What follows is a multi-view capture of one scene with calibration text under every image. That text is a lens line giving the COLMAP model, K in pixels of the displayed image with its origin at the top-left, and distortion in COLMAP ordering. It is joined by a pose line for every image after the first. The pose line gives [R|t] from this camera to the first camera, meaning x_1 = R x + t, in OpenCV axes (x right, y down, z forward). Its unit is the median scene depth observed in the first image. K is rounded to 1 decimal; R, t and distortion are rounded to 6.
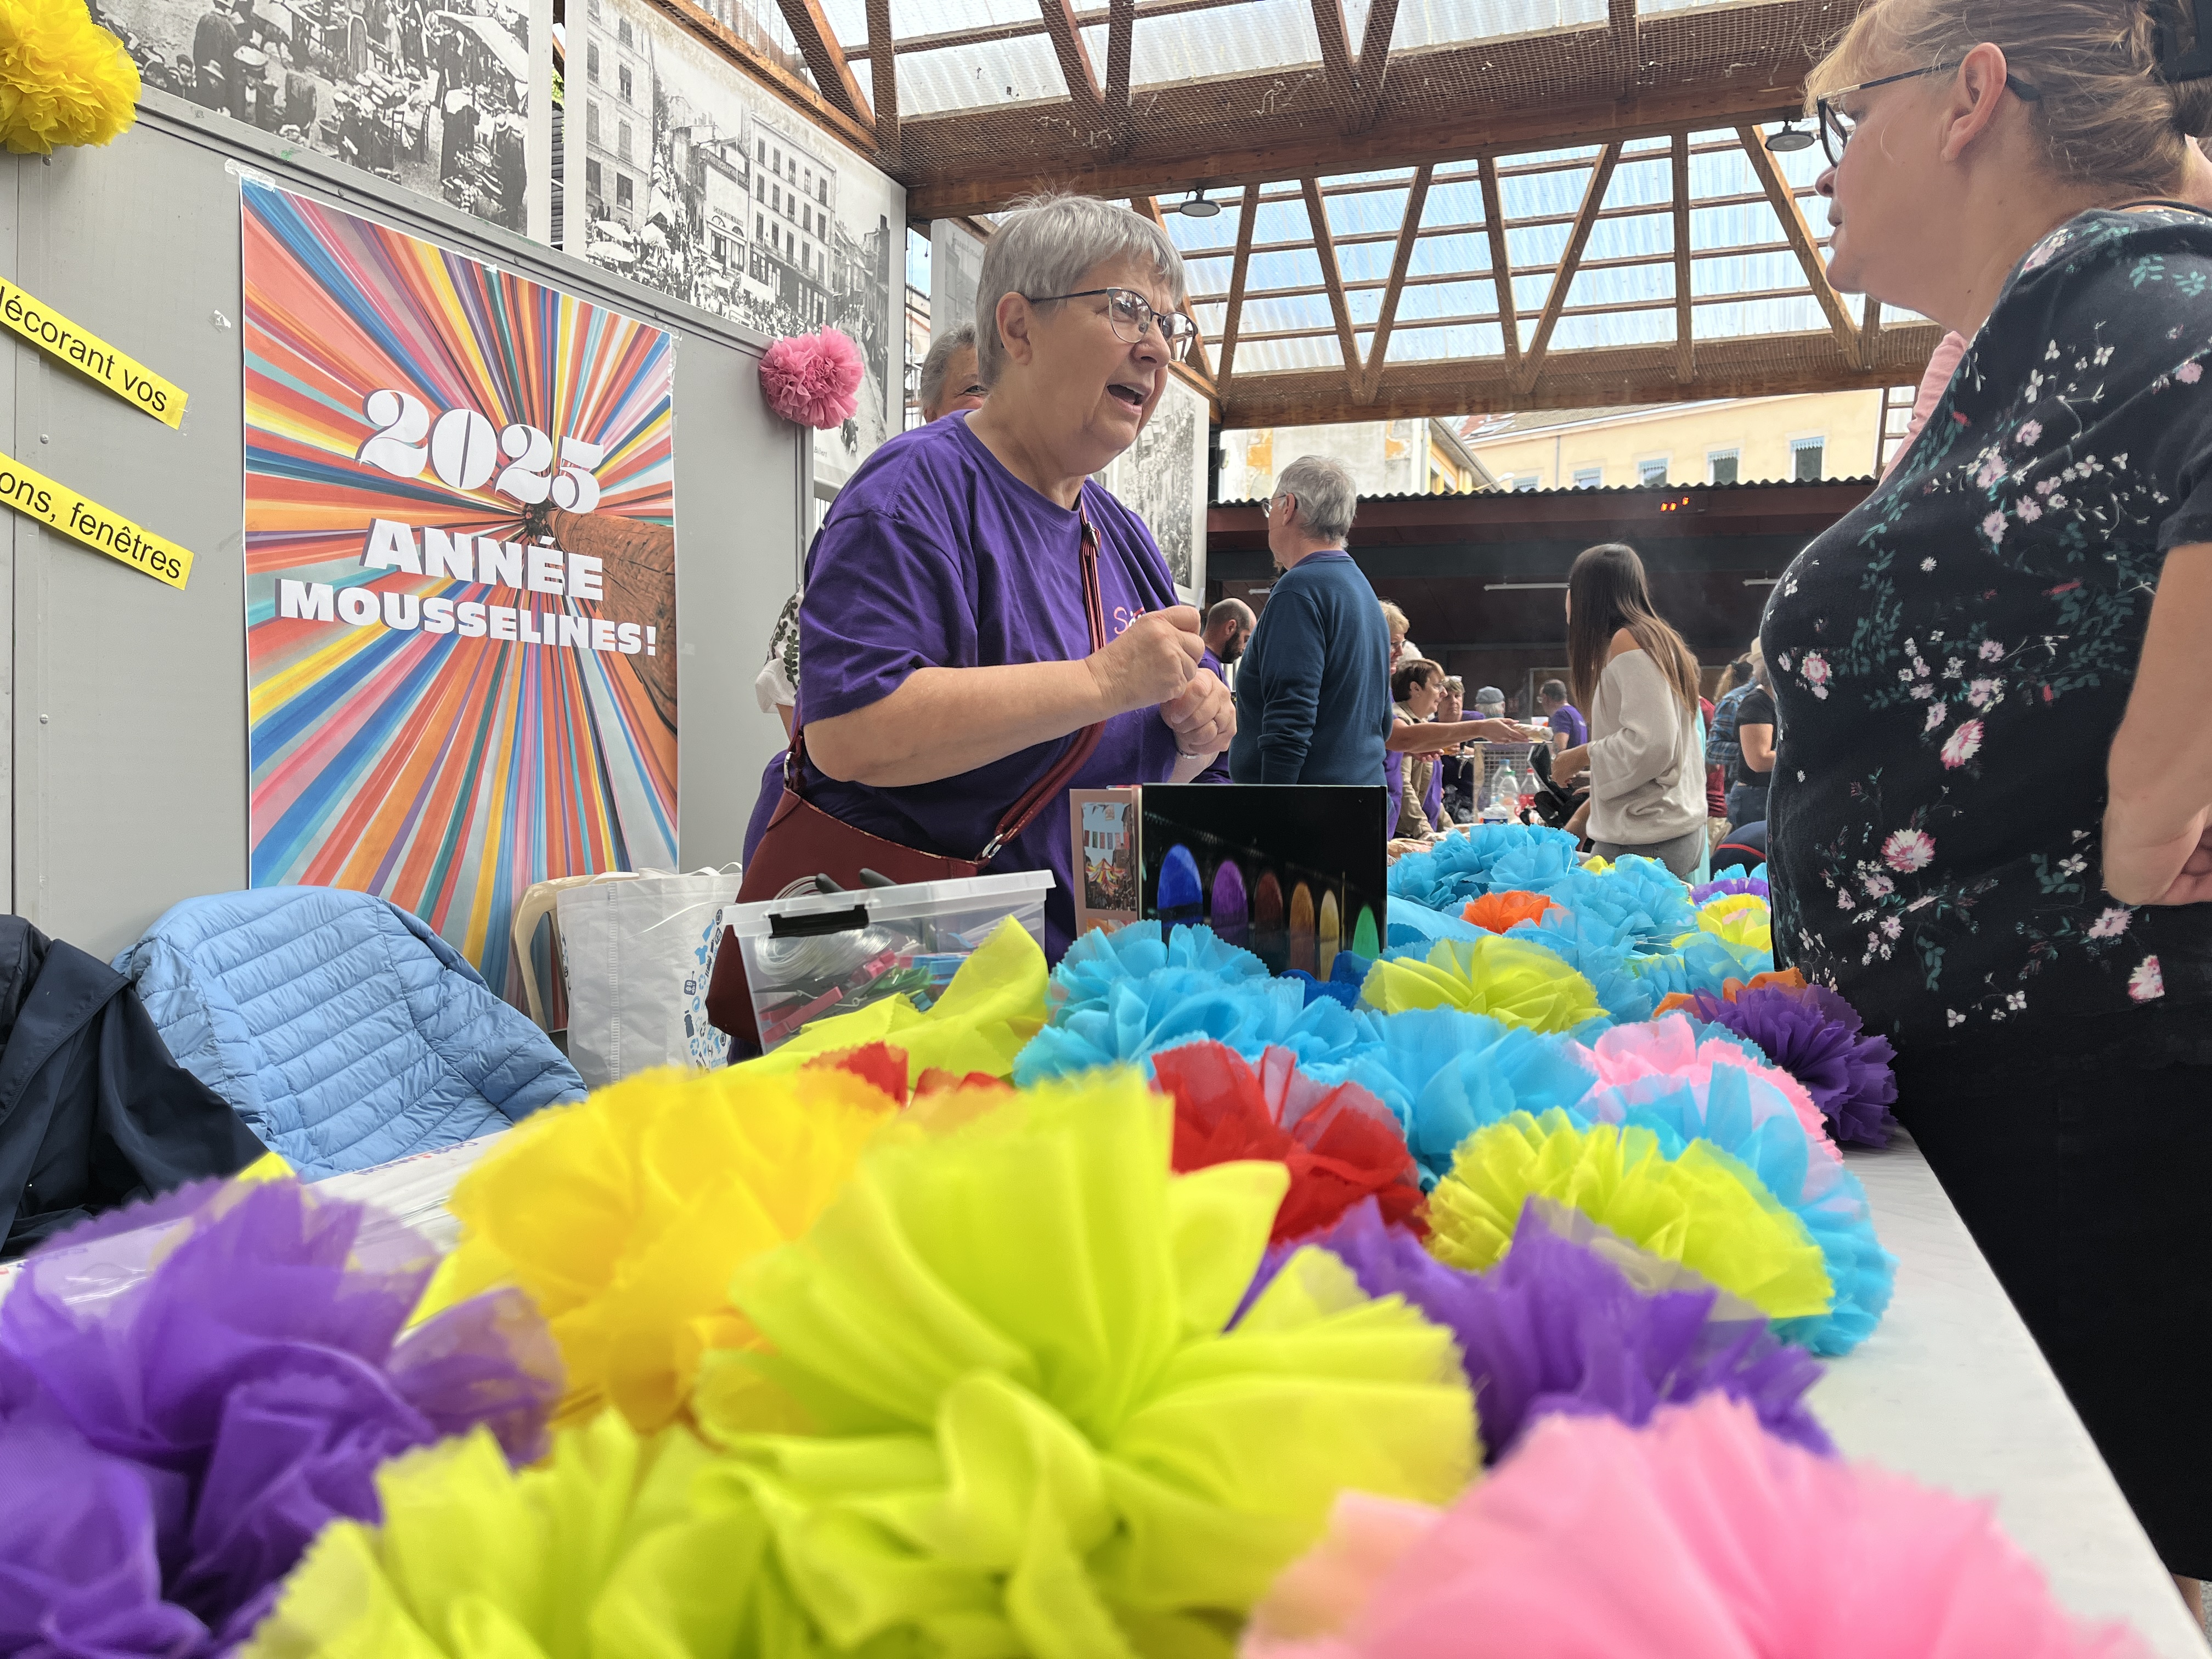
lens RADIAL K [[1677.0, 0, 1111.2], [0, 1677.0, 848.3], [0, 0, 1]] dist [-0.052388, 0.009965]
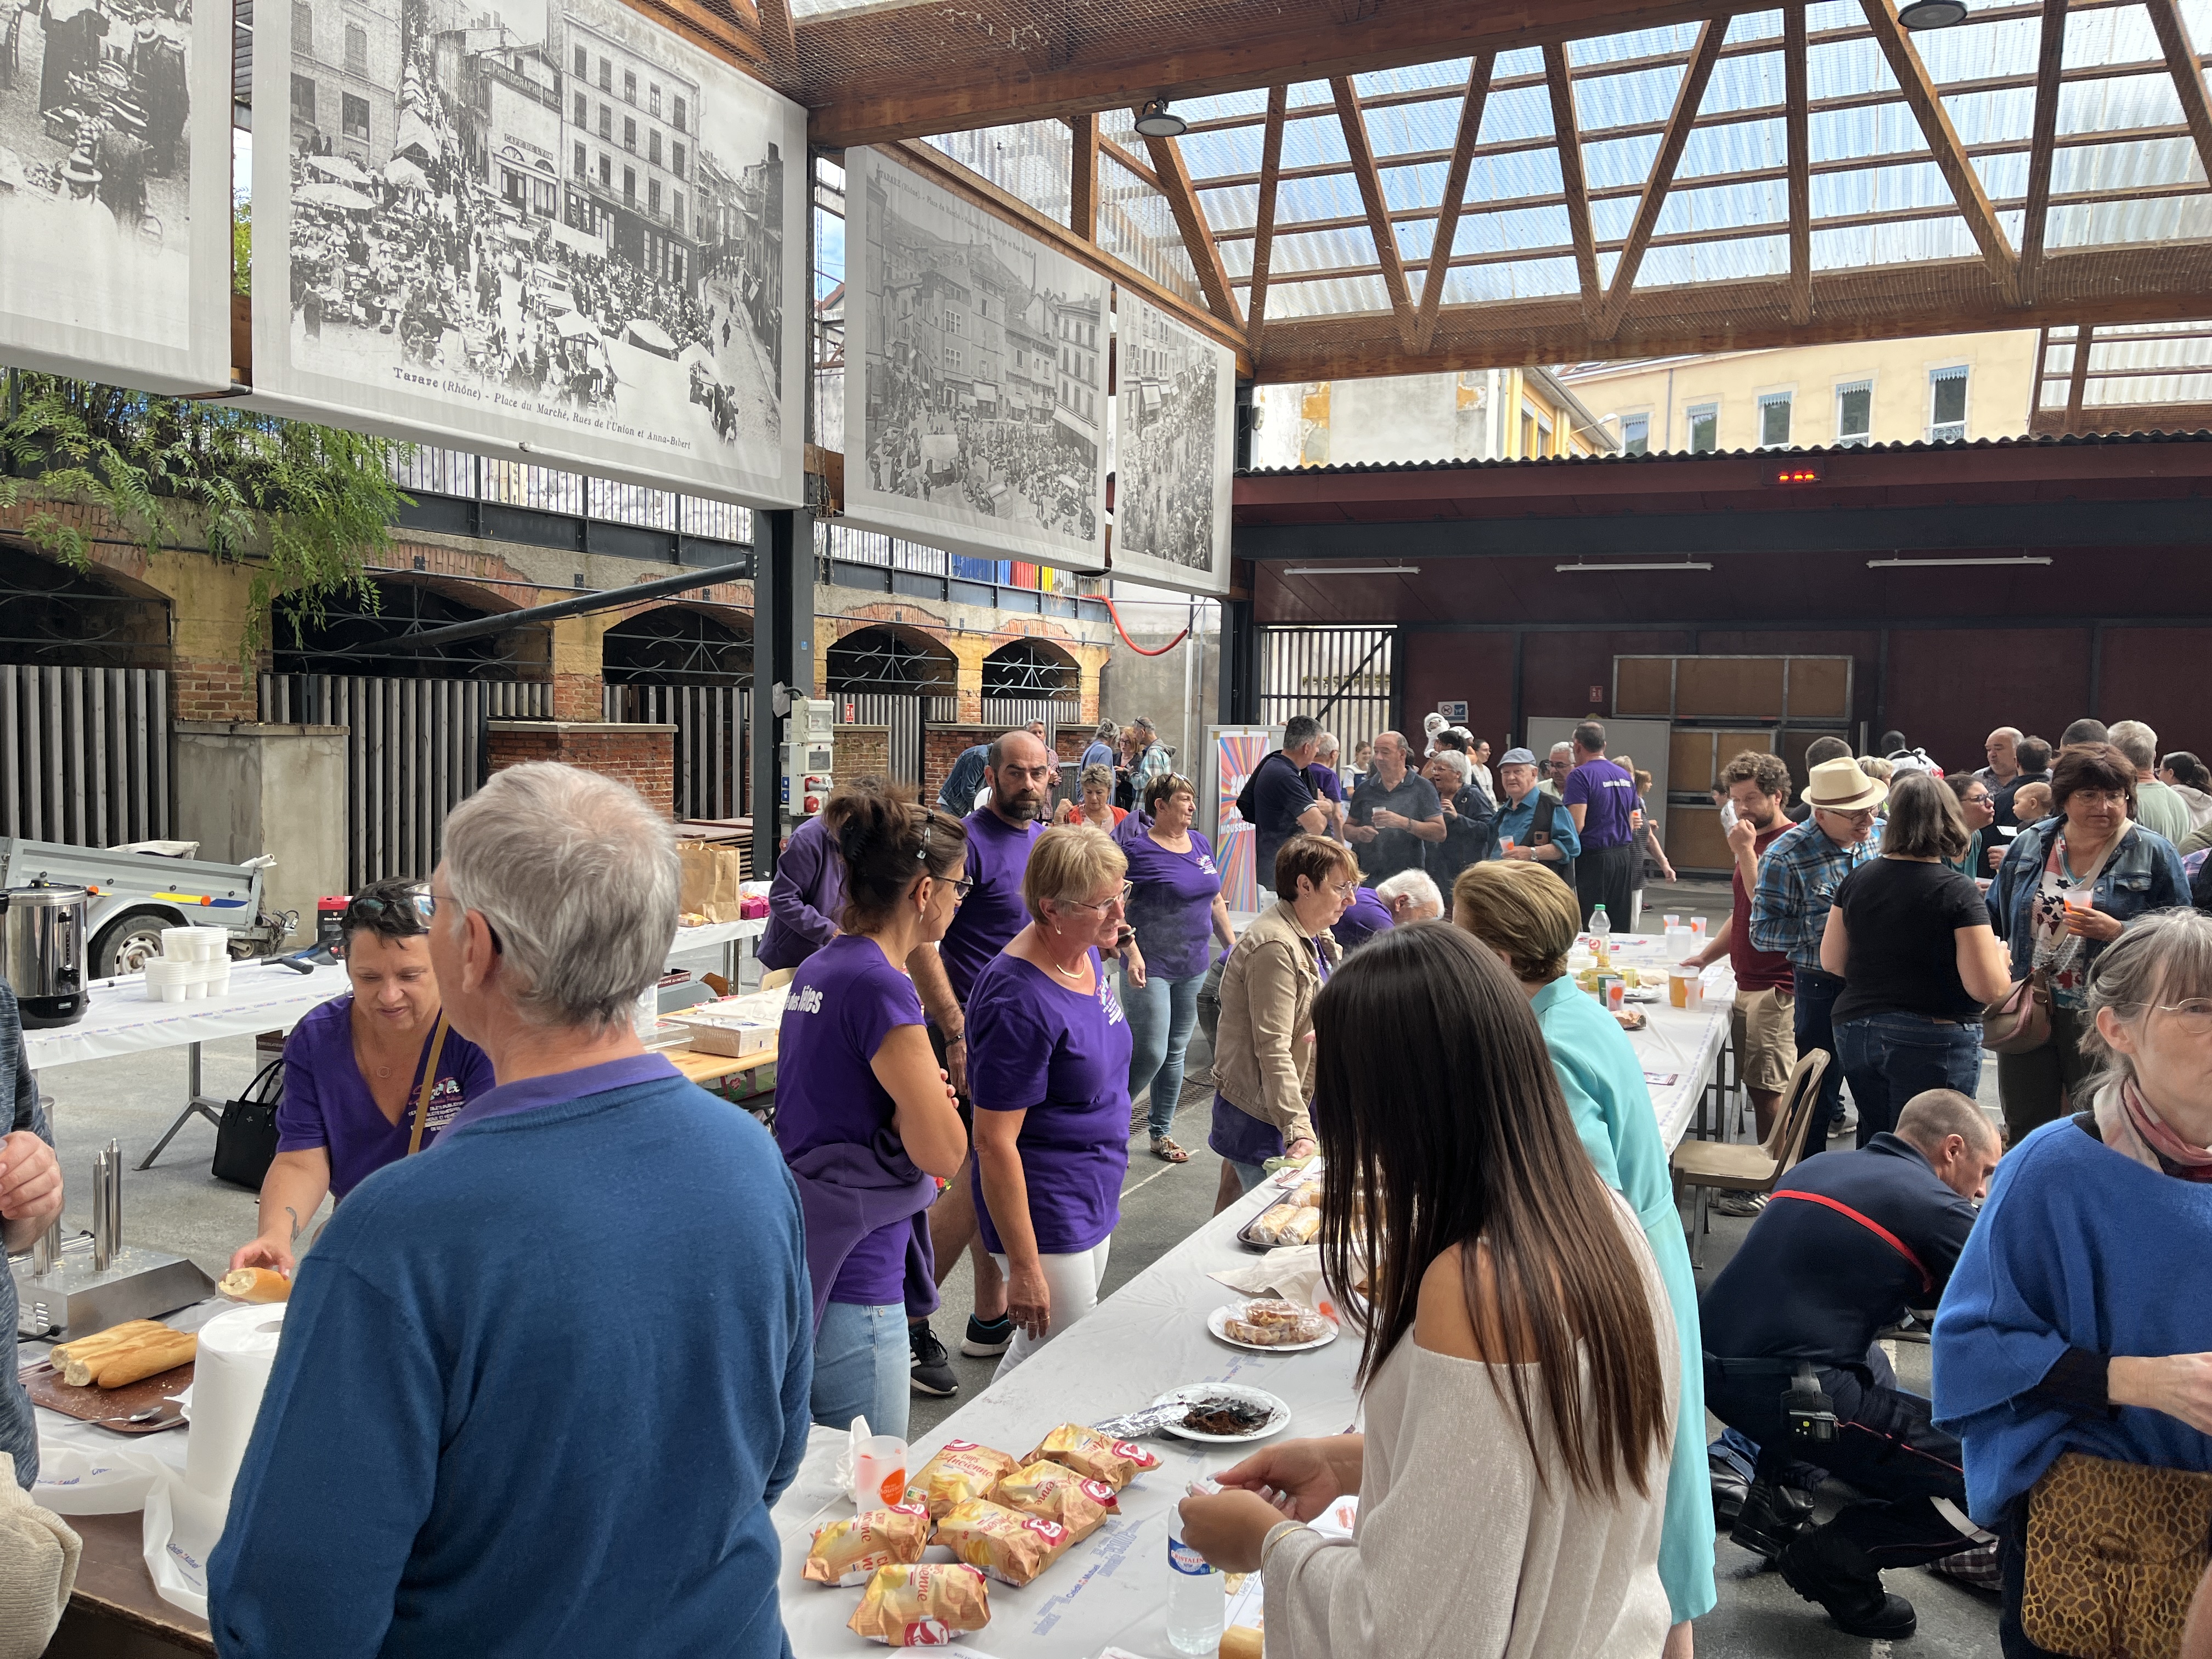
lens RADIAL K [[1670.9, 0, 1102.2], [0, 1670.9, 810.0], [0, 0, 1]] dist [0.017678, -0.076652]
pose [[0.997647, 0.005231, -0.068359, 0.078759], [-0.004082, 0.999848, 0.016928, -0.070648], [0.068438, -0.016609, 0.997517, 0.195355]]
